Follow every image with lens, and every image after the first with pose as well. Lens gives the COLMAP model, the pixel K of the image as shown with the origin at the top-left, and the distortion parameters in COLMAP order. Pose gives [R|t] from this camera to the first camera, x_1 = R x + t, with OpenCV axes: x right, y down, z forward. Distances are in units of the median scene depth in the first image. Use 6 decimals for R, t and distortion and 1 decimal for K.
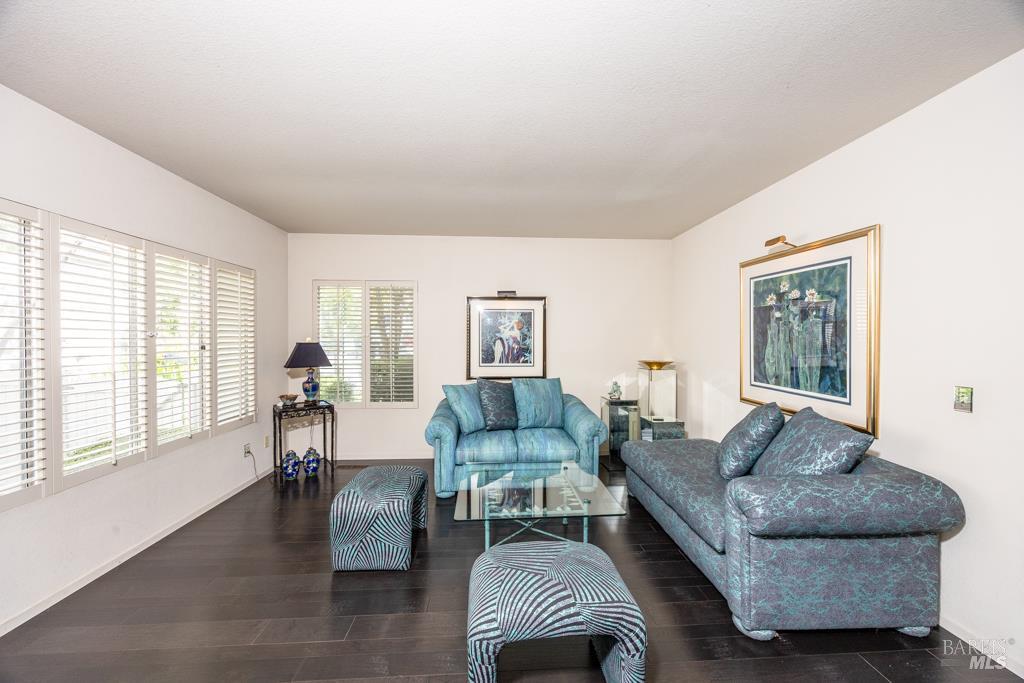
lens RADIAL K [[400.7, 0, 509.9], [0, 400.7, 341.2], [0, 0, 1]] dist [-0.002322, 0.000147]
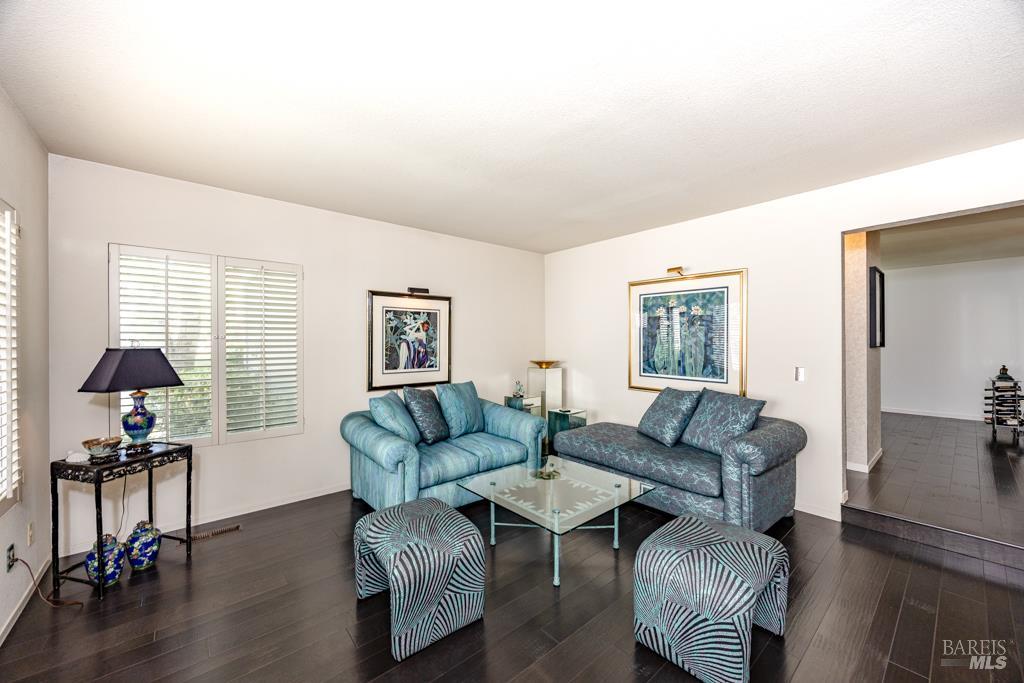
lens RADIAL K [[400.7, 0, 509.9], [0, 400.7, 341.1], [0, 0, 1]] dist [-0.002322, 0.000147]
pose [[0.785751, -0.001450, 0.618542, -0.462081], [0.006732, 0.999958, -0.006208, 0.000525], [-0.618507, 0.009042, 0.785728, 0.191415]]
